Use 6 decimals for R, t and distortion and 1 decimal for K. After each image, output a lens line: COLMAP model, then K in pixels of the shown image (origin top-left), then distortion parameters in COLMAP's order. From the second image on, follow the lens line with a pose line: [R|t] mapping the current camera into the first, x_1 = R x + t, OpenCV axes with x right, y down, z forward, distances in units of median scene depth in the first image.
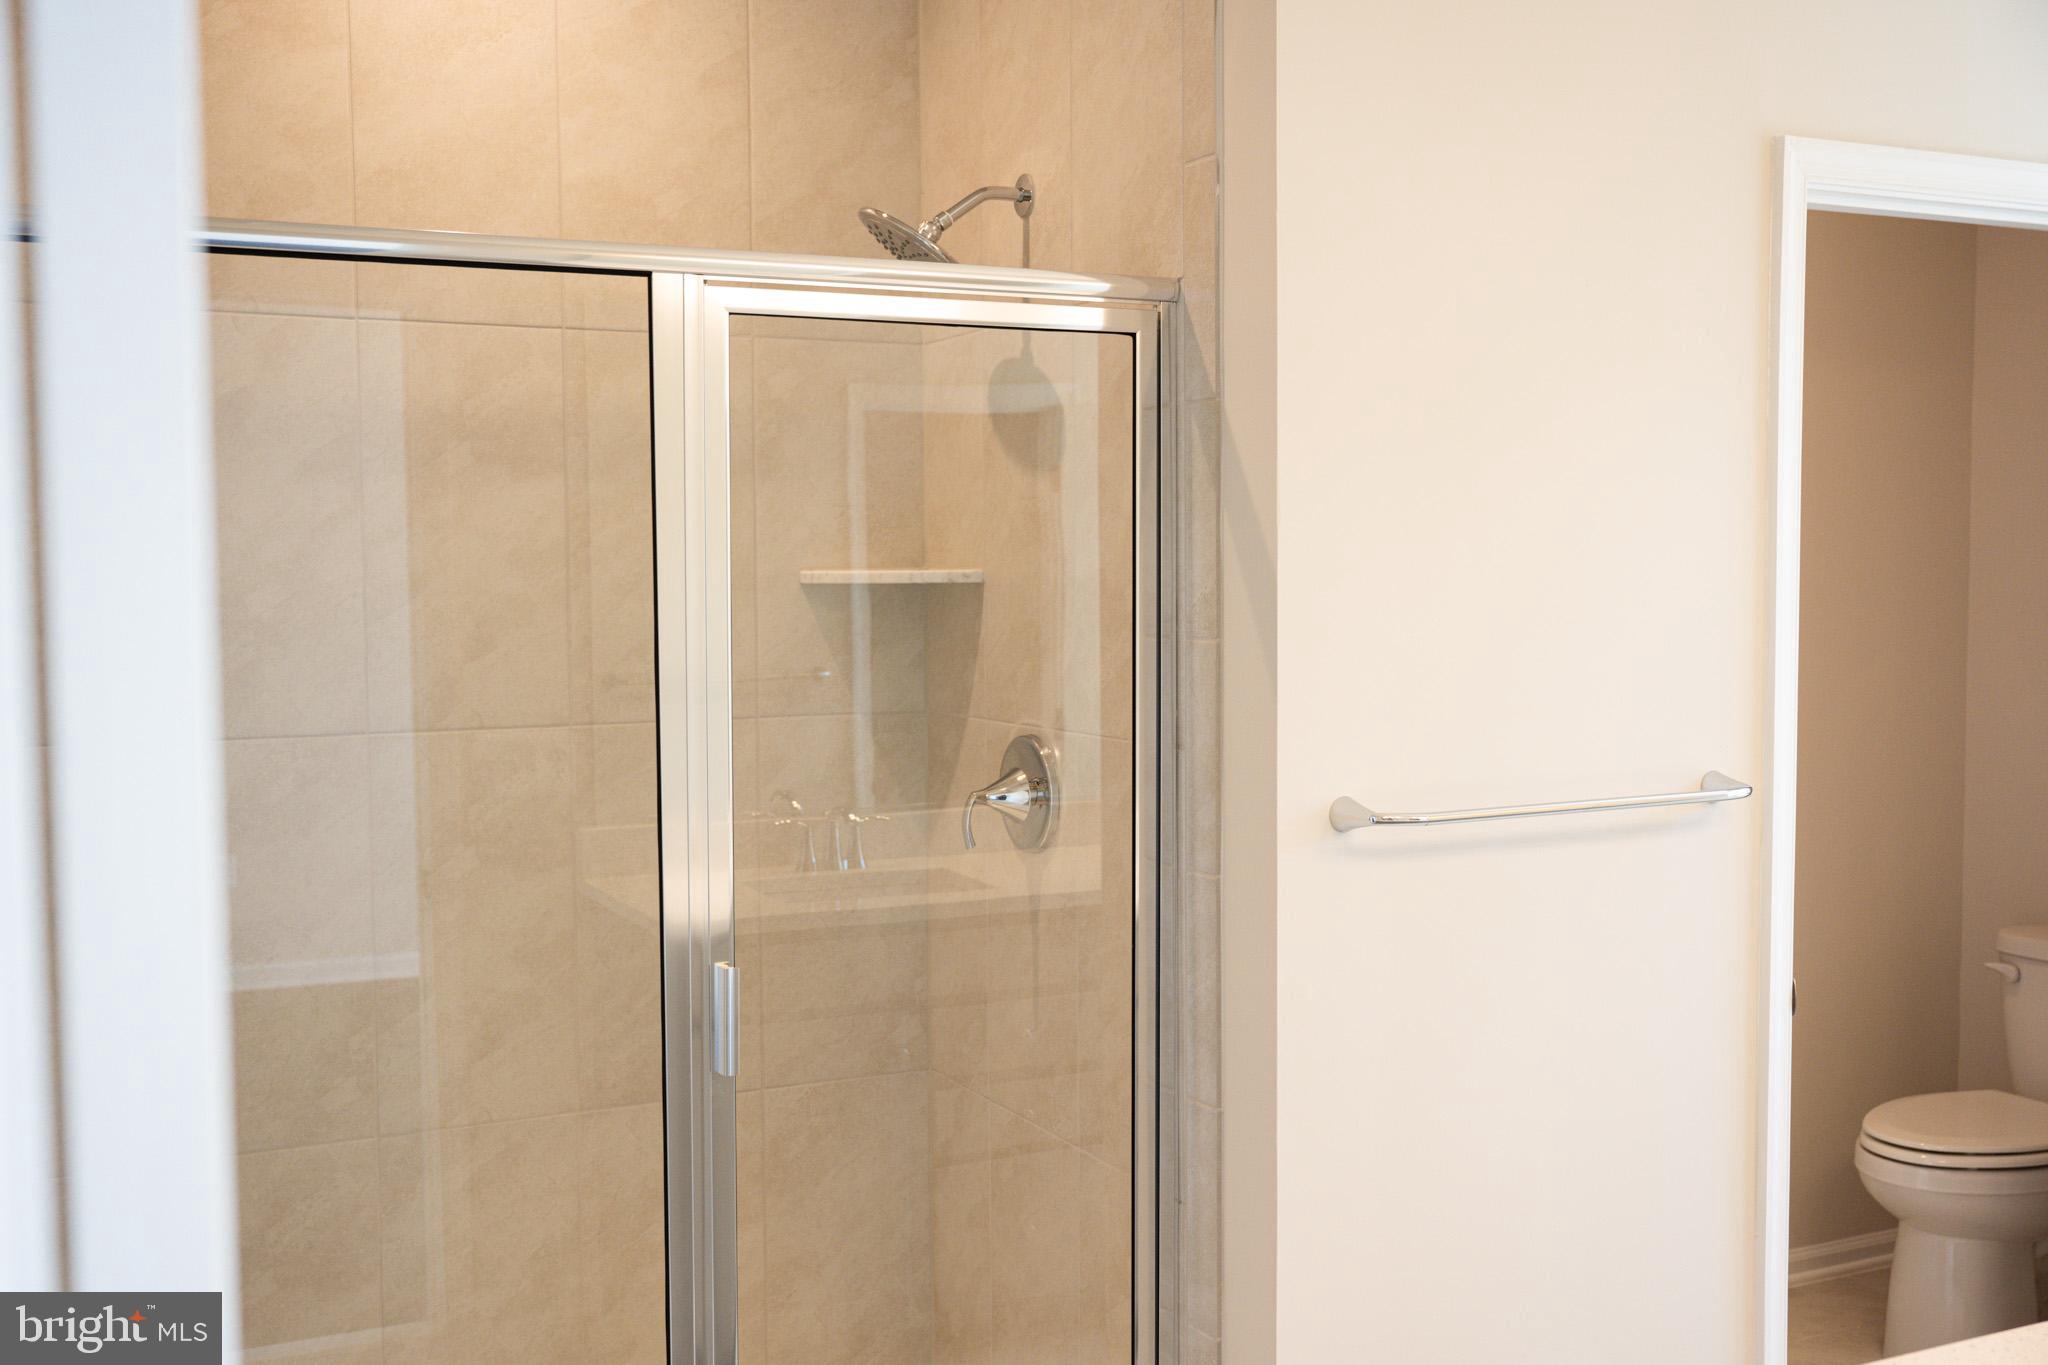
lens RADIAL K [[2024.0, 0, 1024.0], [0, 2024.0, 682.5], [0, 0, 1]] dist [-0.109352, 0.361574]
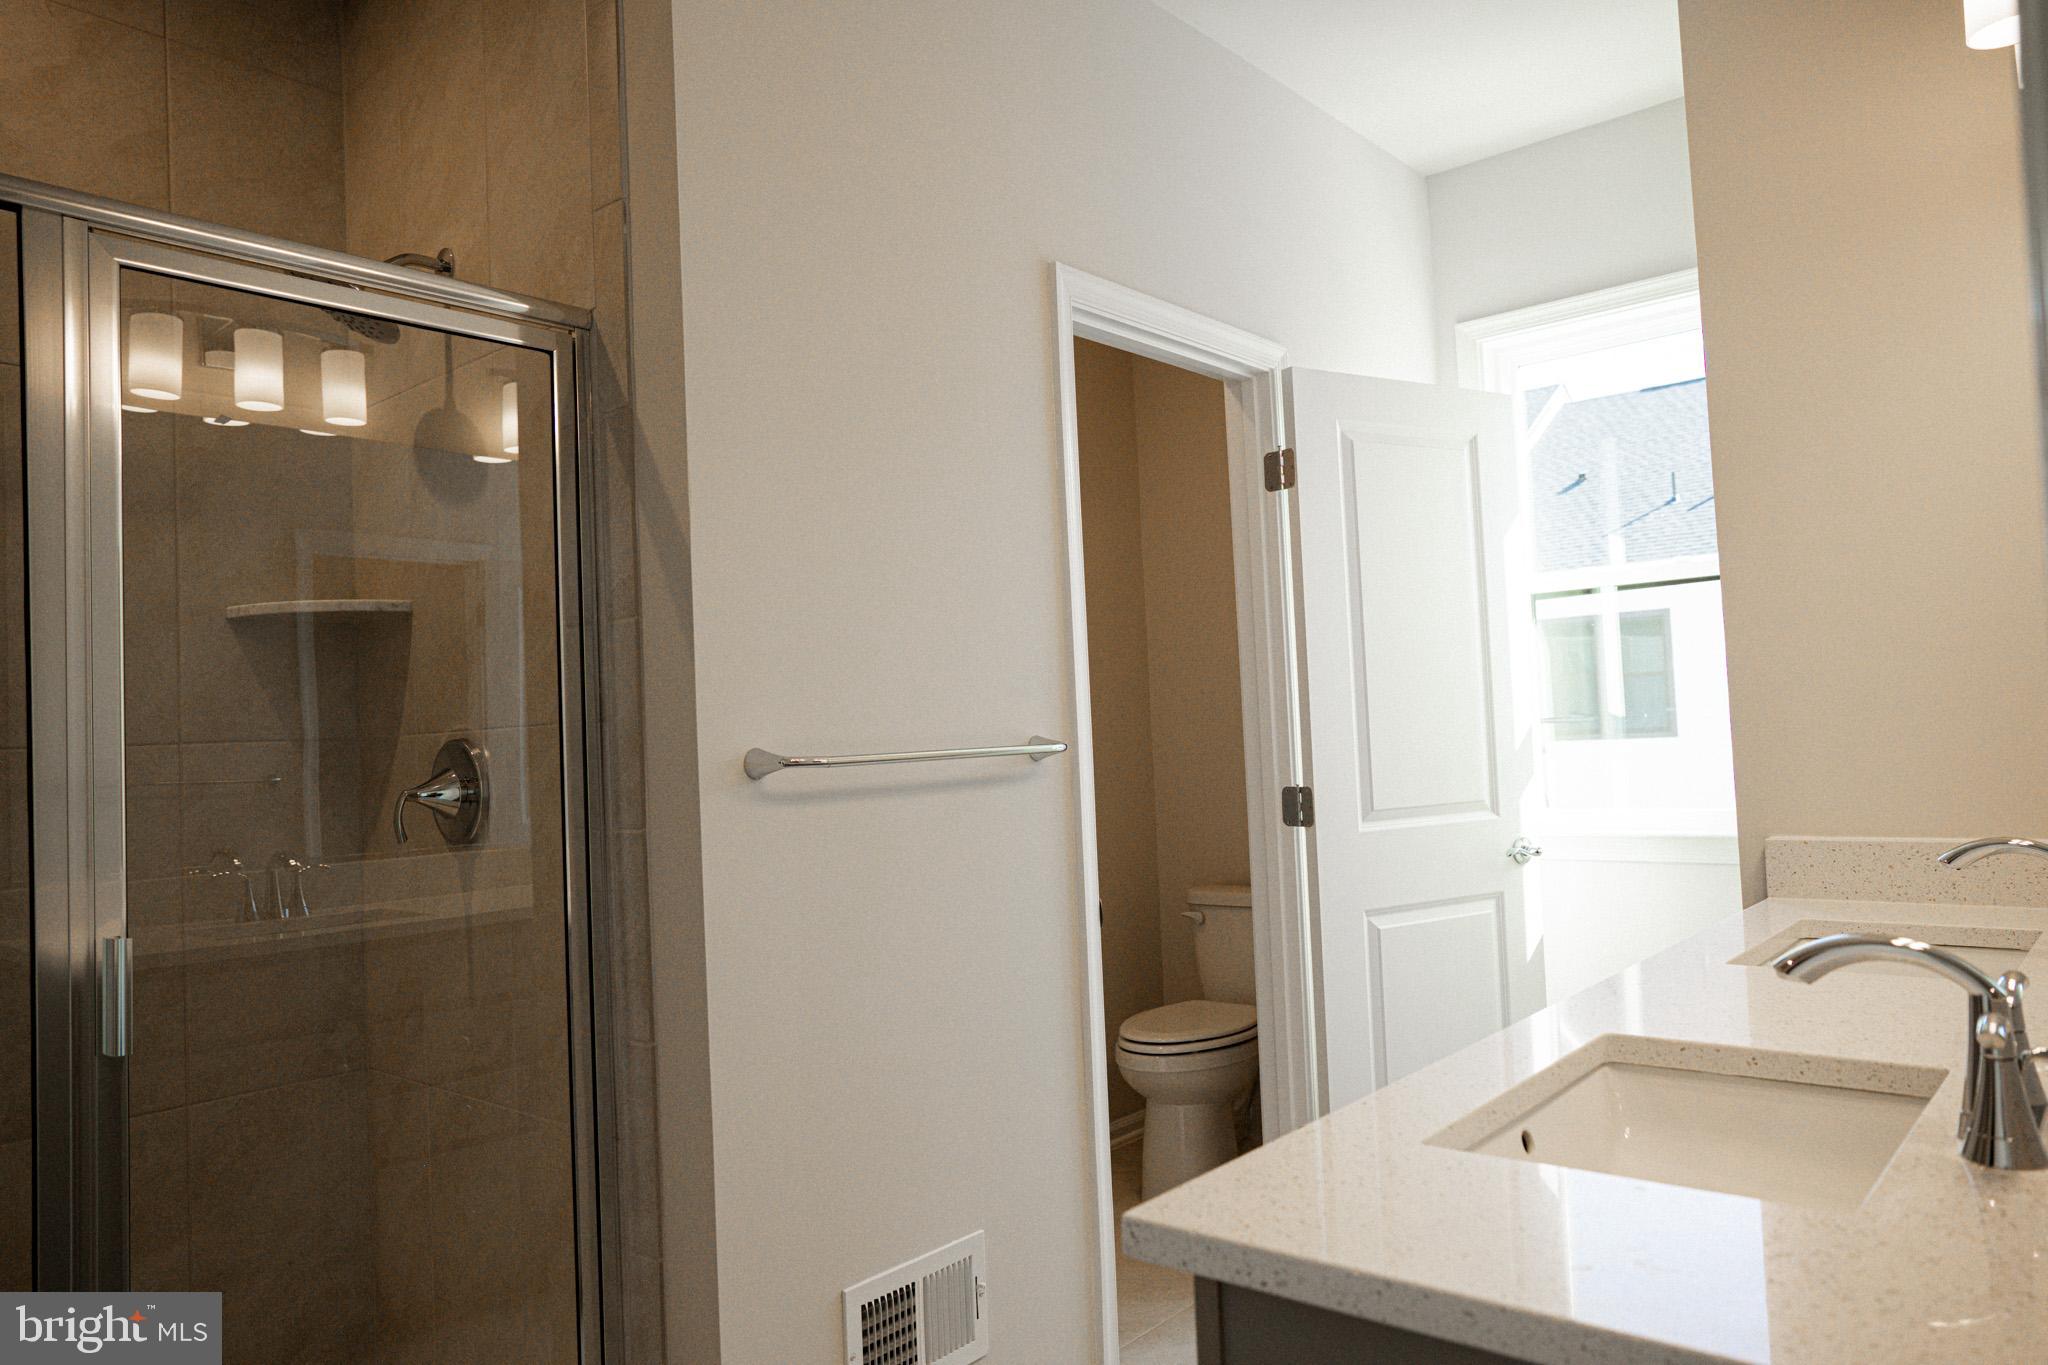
lens RADIAL K [[1348.0, 0, 1024.0], [0, 1348.0, 682.5], [0, 0, 1]] dist [-0.005192, 0.001502]
pose [[0.920978, -0.019216, 0.389140, 0.001206], [0.062510, 0.993132, -0.098901, 0.099618], [-0.384567, 0.115411, 0.915854, 0.219985]]
